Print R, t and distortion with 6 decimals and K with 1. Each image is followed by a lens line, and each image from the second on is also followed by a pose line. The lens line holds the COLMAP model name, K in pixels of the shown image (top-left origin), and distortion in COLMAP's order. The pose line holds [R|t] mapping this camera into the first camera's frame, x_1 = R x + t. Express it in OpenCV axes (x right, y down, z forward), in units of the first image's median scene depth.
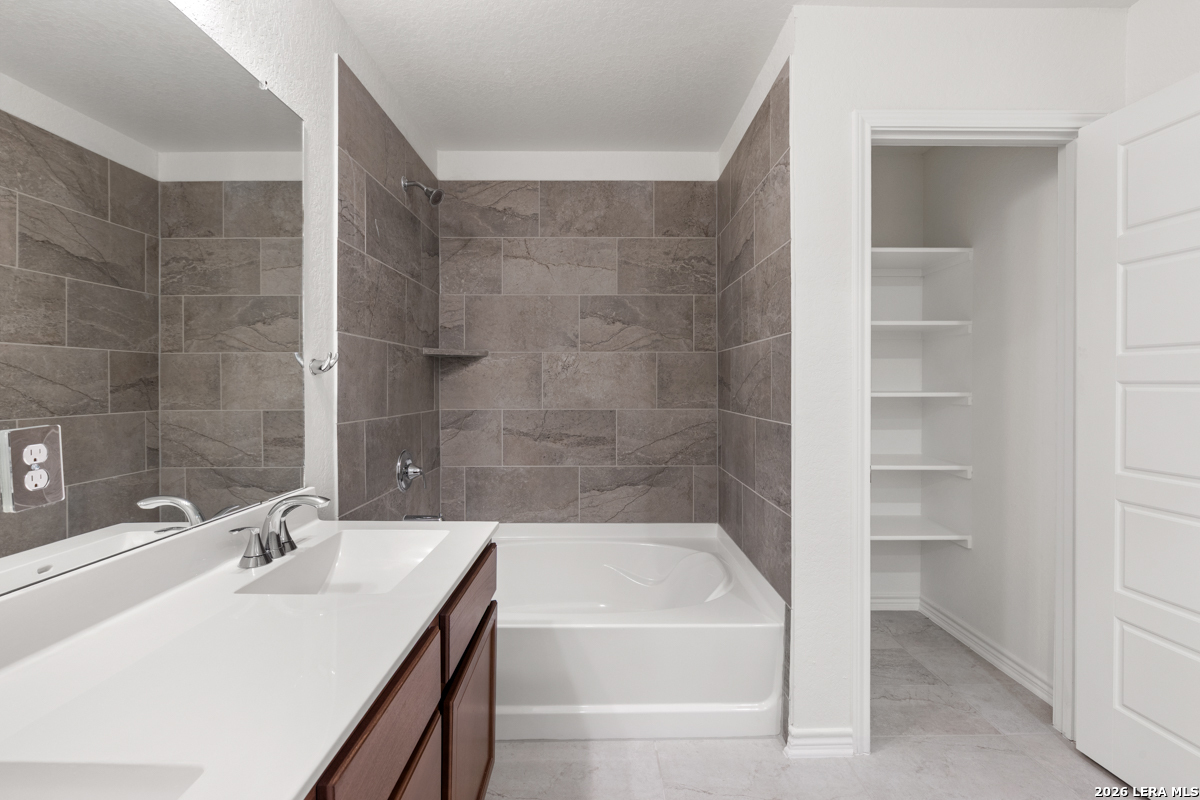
lens RADIAL K [[547.6, 0, 601.0], [0, 547.6, 391.3], [0, 0, 1]] dist [0.002622, 0.000282]
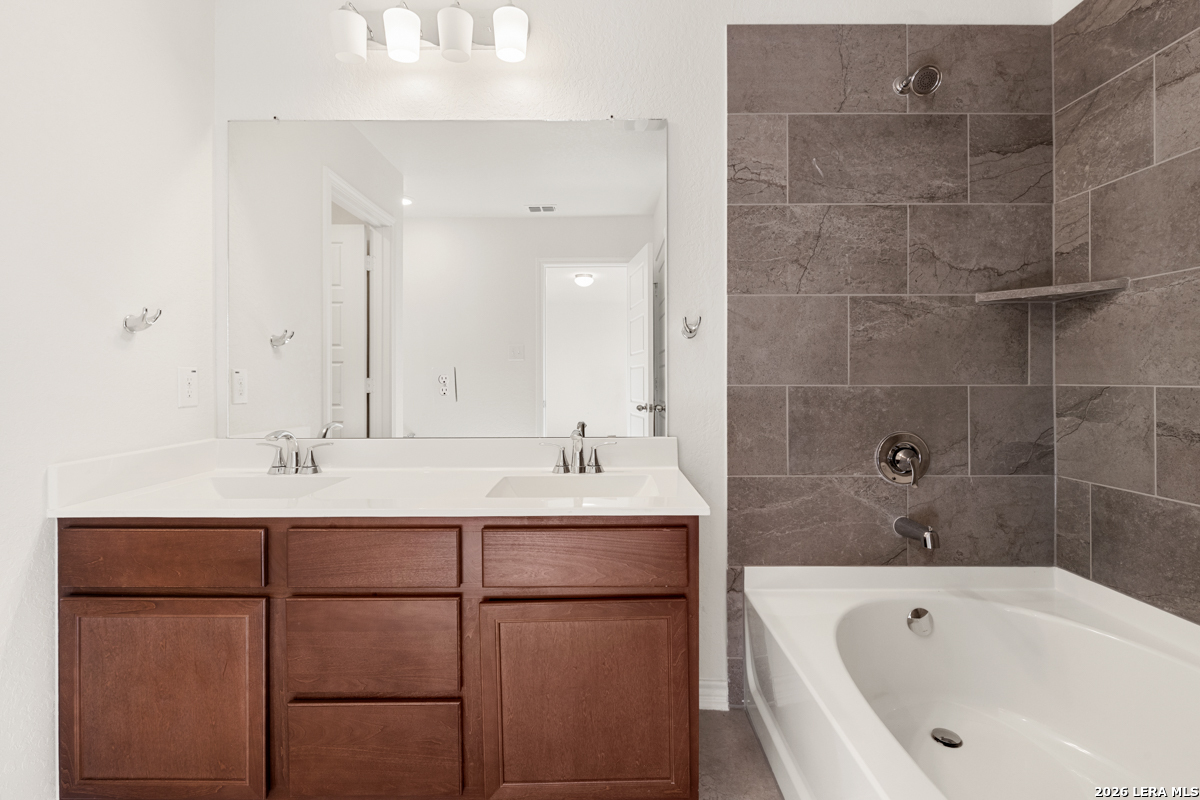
lens RADIAL K [[547.6, 0, 607.8], [0, 547.6, 379.6], [0, 0, 1]] dist [0.002622, 0.000282]
pose [[-0.005409, 0.001706, -0.999984, 0.342601], [-0.010654, 0.999942, 0.001764, 0.031367], [0.999929, 0.010663, -0.005391, 0.488234]]
